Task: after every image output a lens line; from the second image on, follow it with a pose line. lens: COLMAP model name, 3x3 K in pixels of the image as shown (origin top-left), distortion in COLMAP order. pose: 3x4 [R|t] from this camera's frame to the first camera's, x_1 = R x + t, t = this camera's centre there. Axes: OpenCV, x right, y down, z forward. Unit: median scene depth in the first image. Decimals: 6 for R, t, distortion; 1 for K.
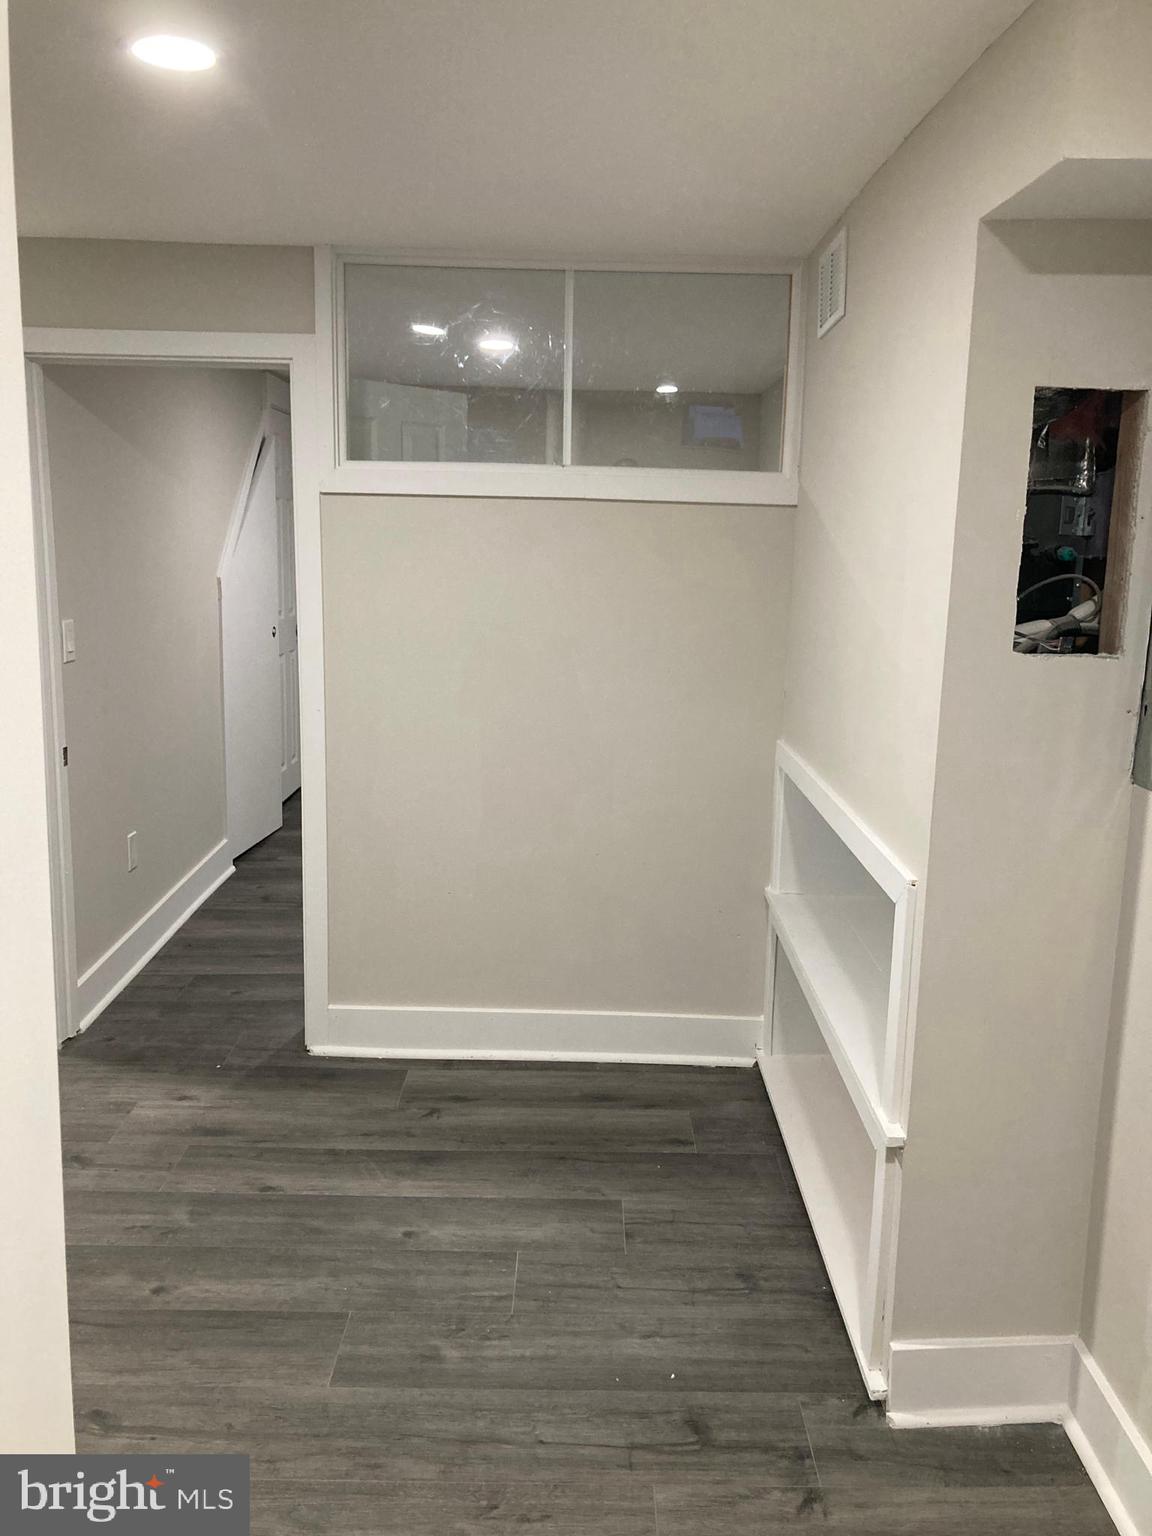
lens RADIAL K [[1236.5, 0, 576.0], [0, 1236.5, 768.0], [0, 0, 1]] dist [0.018526, -0.004555]
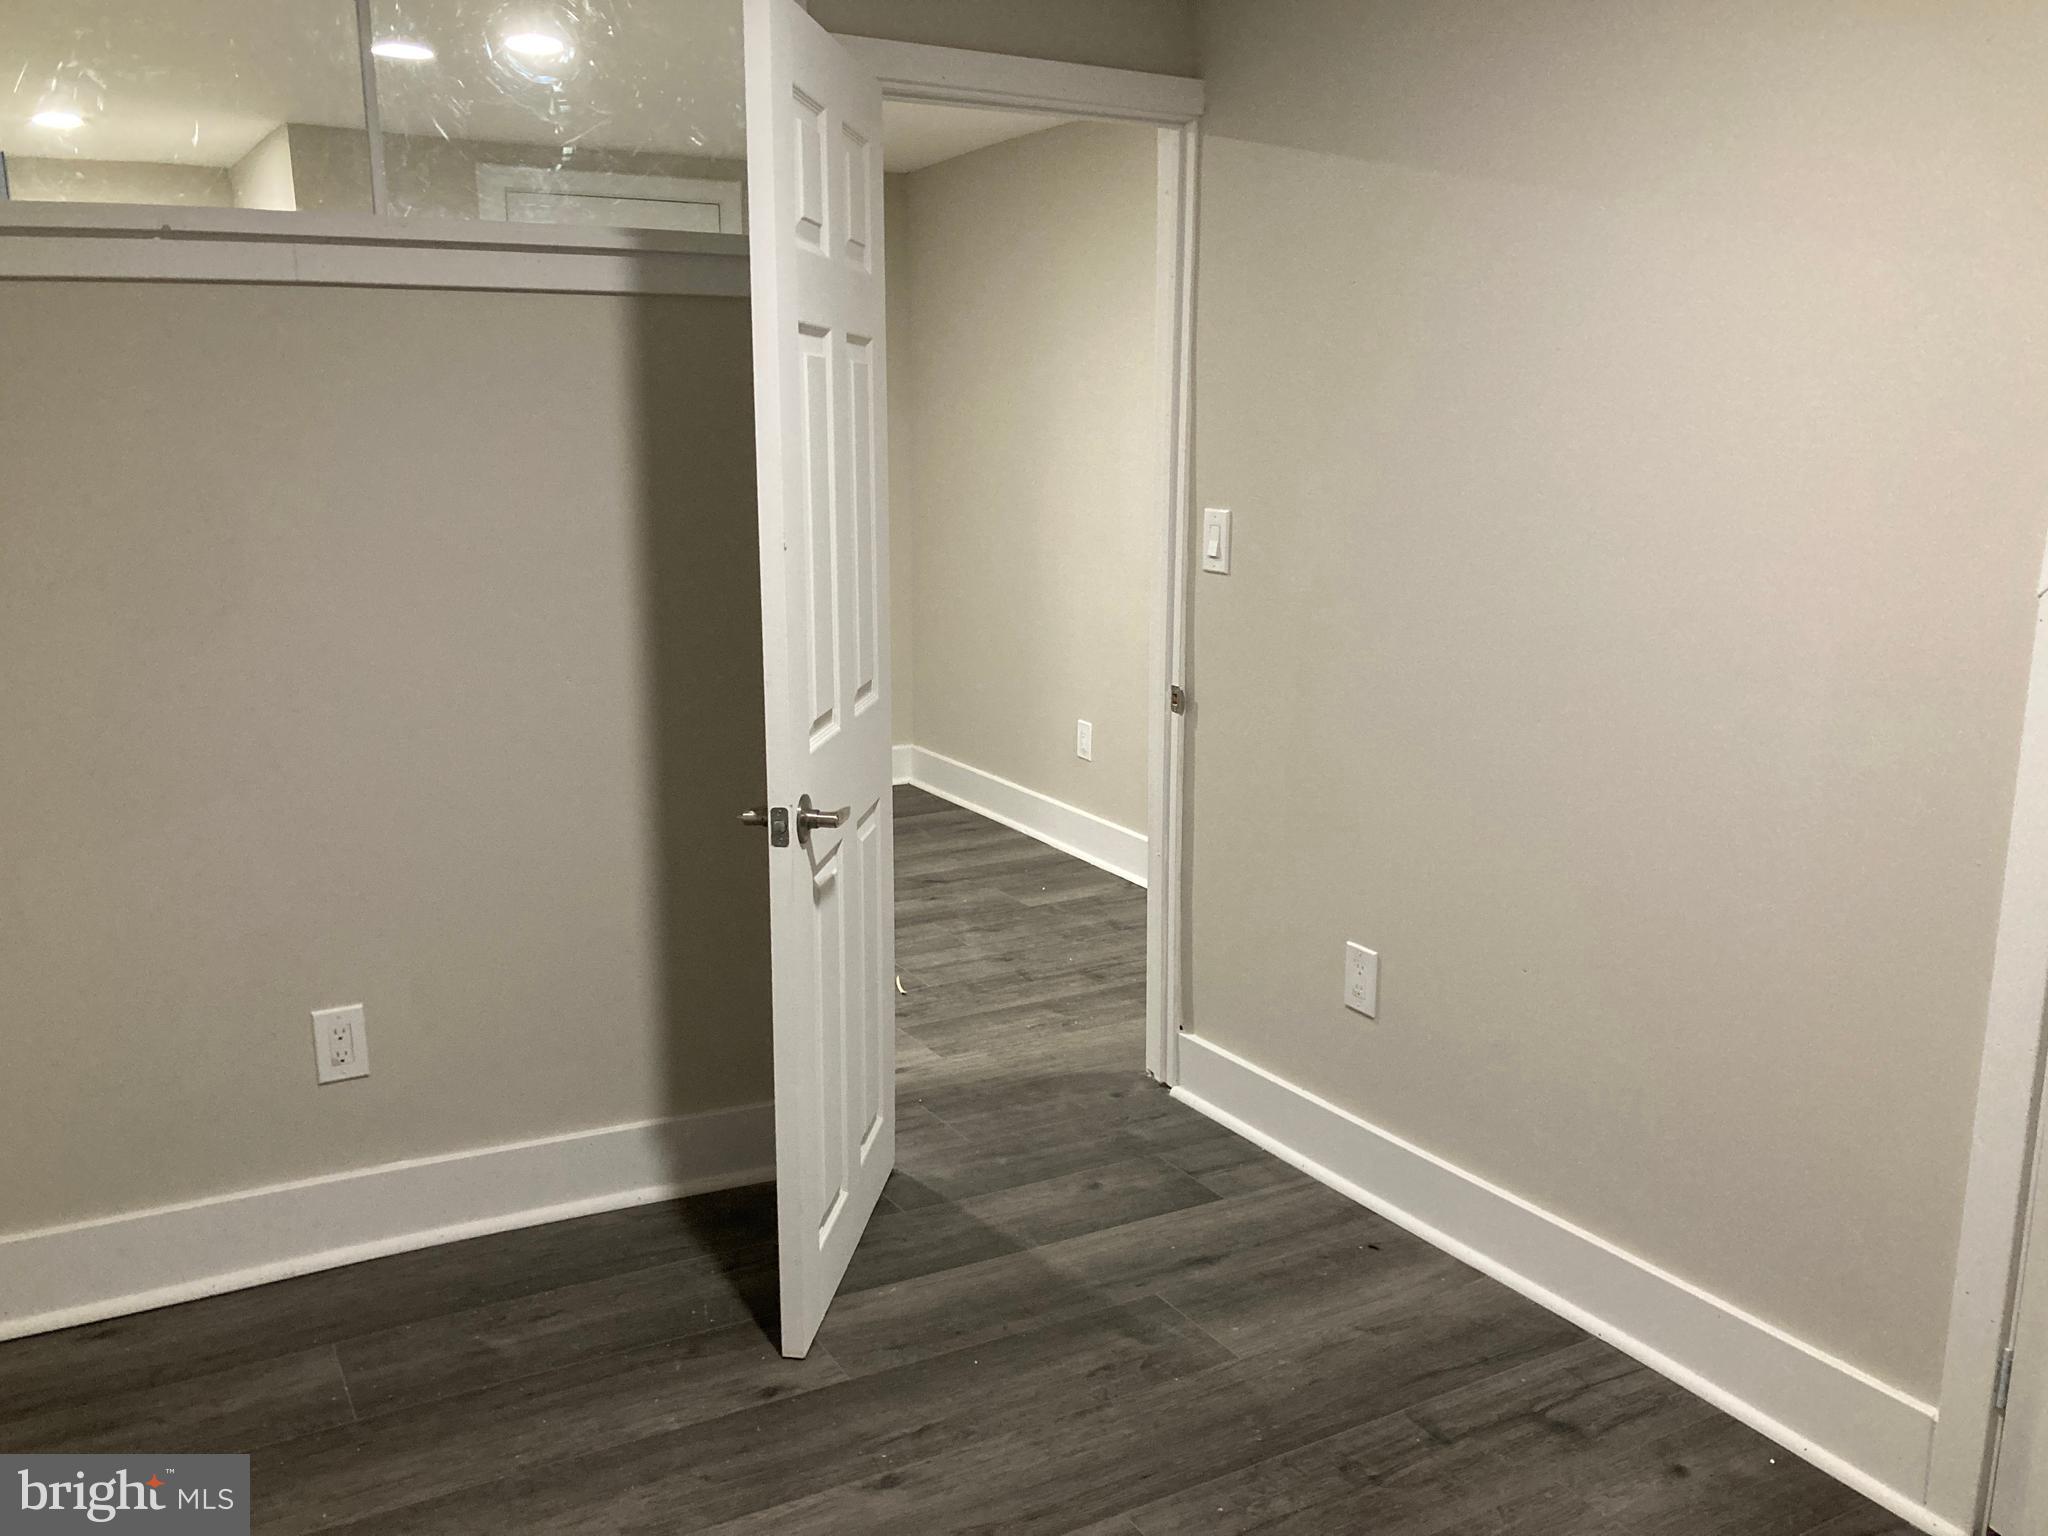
lens RADIAL K [[1658.3, 0, 1024.0], [0, 1658.3, 768.0], [0, 0, 1]] dist [0.075591, -0.133084]
pose [[-0.871665, 0.073646, -0.484538, 0.111912], [-0.111769, 0.932723, 0.342834, -0.255370], [0.477188, 0.352993, -0.804790, 1.511179]]
